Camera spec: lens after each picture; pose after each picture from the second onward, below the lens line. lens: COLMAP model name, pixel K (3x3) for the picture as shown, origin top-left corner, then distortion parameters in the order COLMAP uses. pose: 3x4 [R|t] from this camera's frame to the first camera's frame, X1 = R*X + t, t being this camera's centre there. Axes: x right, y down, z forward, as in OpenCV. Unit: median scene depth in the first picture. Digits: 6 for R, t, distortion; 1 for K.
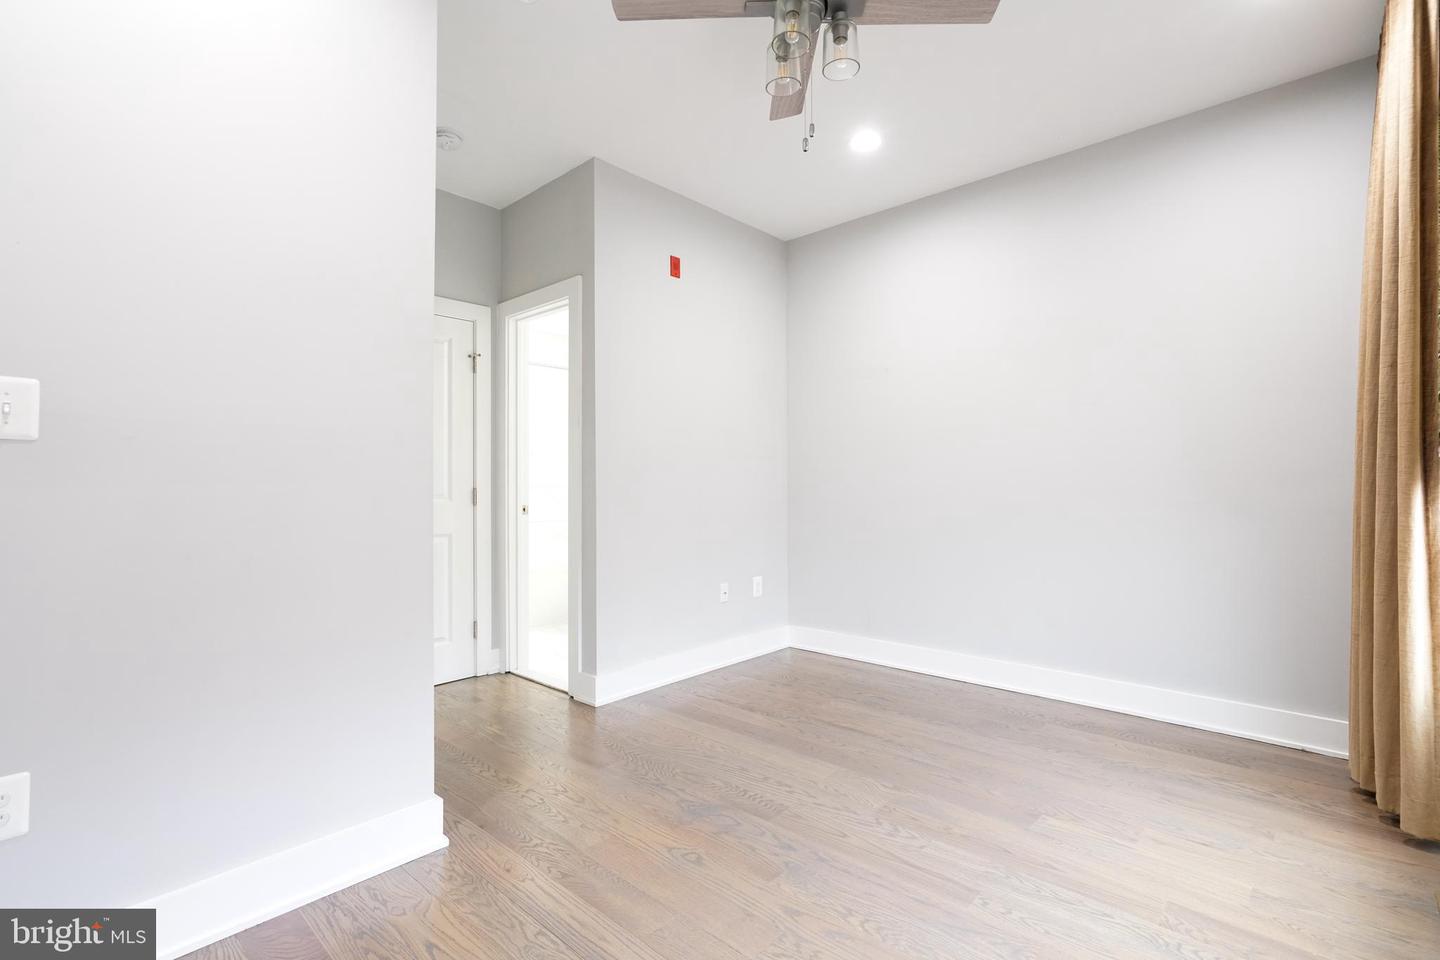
lens RADIAL K [[660.6, 0, 708.4], [0, 660.6, 480.1], [0, 0, 1]] dist [-0.017855, 0.013172]
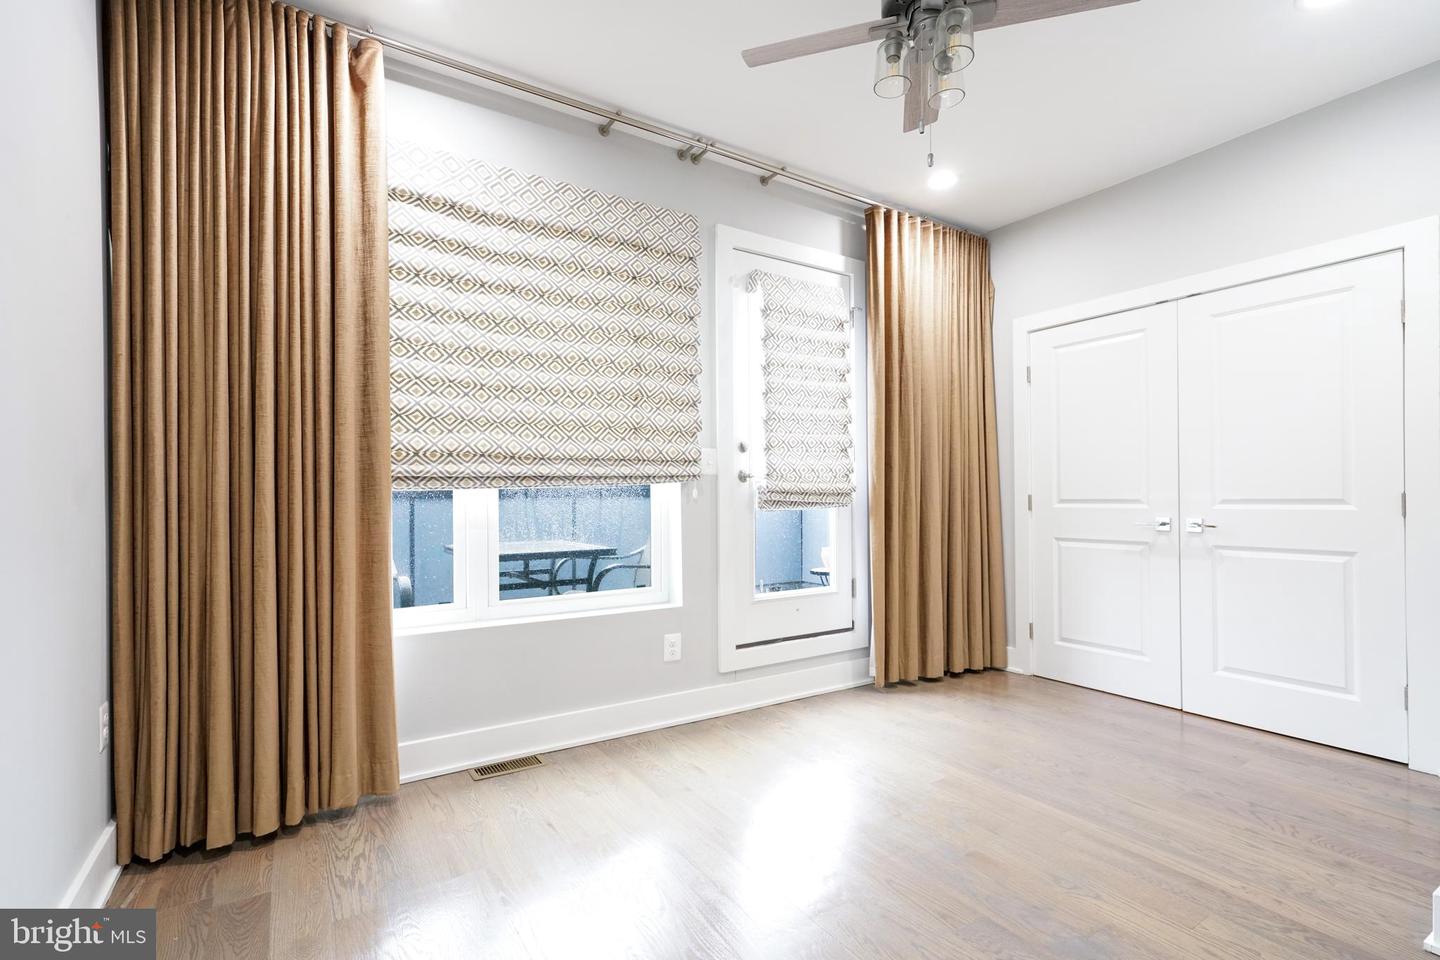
lens RADIAL K [[641.5, 0, 681.6], [0, 641.5, 499.5], [0, 0, 1]] dist [-0.001252, -0.000188]
pose [[-0.958650, 0.004545, 0.284552, 0.217188], [0.004099, 0.999989, -0.002161, 0.009939], [-0.284559, -0.000905, -0.958658, 1.826956]]
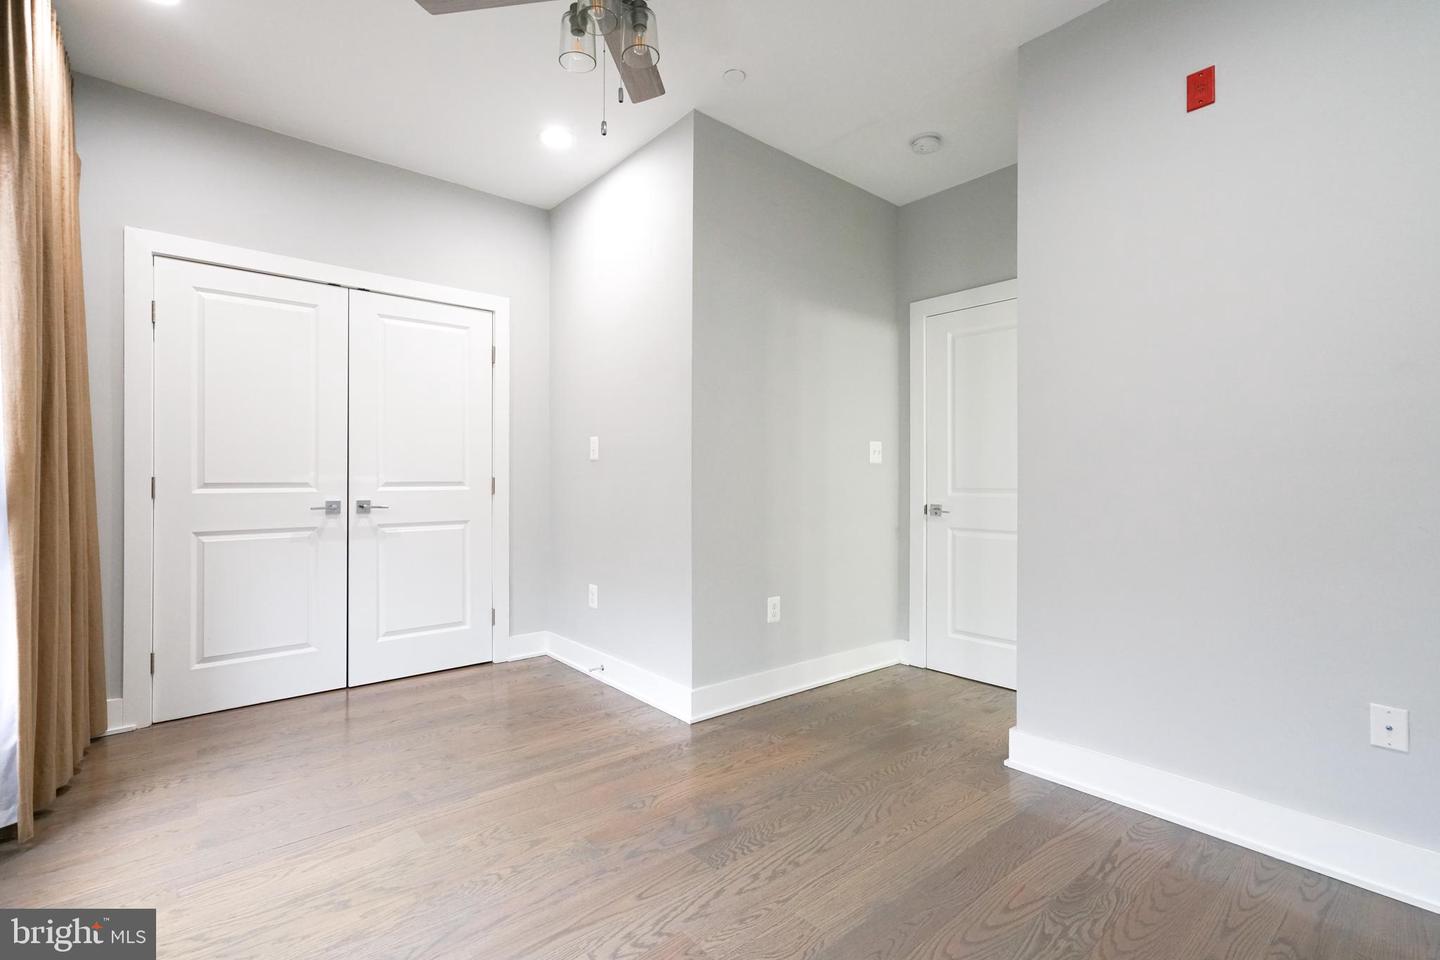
lens RADIAL K [[660.6, 0, 708.4], [0, 660.6, 480.1], [0, 0, 1]] dist [-0.017855, 0.013172]
pose [[-0.130761, 0.007598, -0.991385, 0.973055], [0.004138, 0.999966, 0.007118, -0.002573], [0.991405, -0.003172, -0.130788, 1.132181]]
